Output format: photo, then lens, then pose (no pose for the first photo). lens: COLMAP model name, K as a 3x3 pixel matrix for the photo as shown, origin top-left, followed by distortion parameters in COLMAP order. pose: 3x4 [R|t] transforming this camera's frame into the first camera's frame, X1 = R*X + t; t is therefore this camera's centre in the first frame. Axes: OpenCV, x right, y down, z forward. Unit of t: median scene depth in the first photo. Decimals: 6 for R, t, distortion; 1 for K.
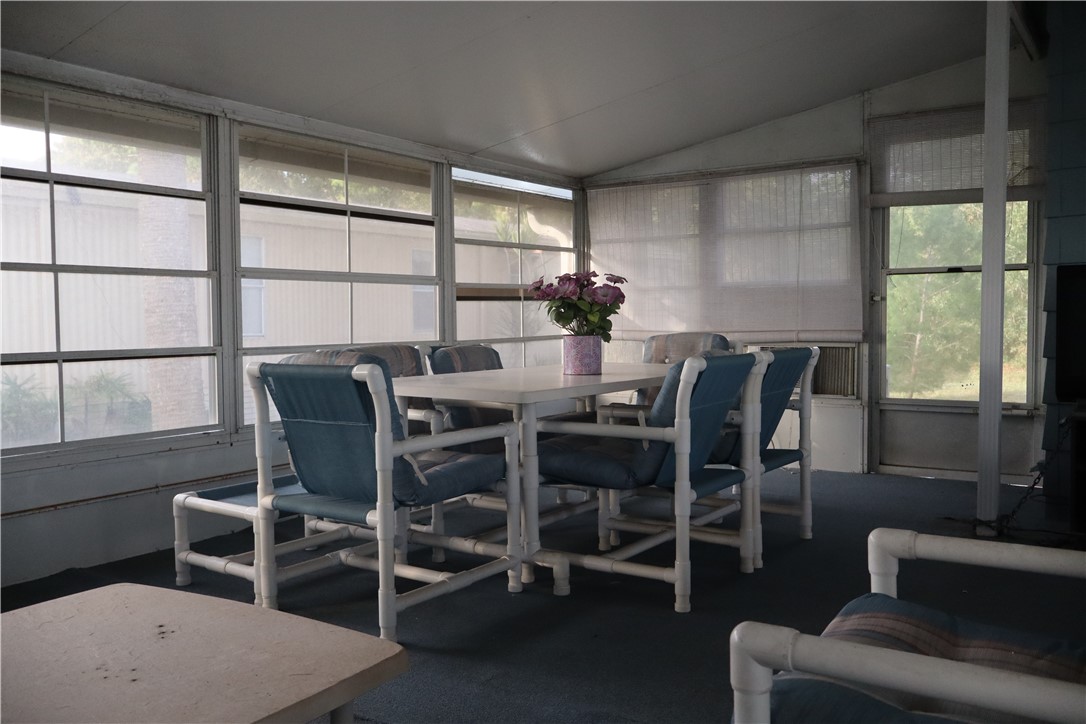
lens RADIAL K [[905.3, 0, 538.3], [0, 905.3, 364.1], [0, 0, 1]] dist [-0.004807, 0.001715]
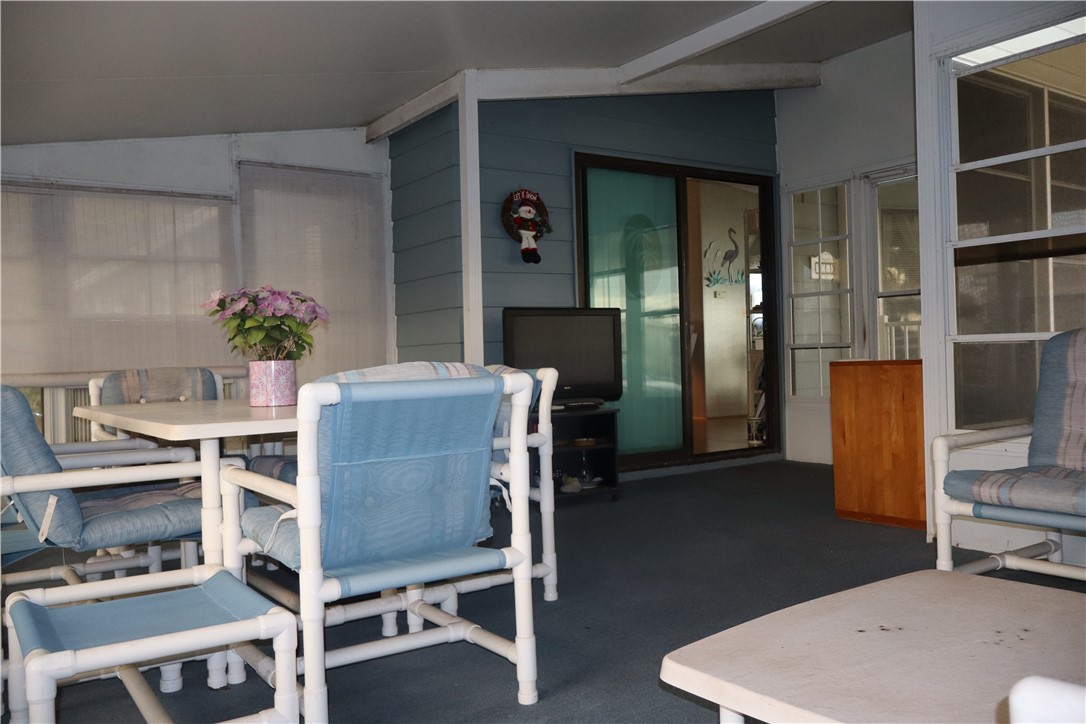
lens RADIAL K [[905.3, 0, 539.4], [0, 905.3, 358.8], [0, 0, 1]] dist [-0.004807, 0.001715]
pose [[0.339406, -0.002373, 0.940637, -0.524520], [0.071861, 0.997140, -0.023413, 0.003350], [-0.937891, 0.075541, 0.338606, 0.364569]]
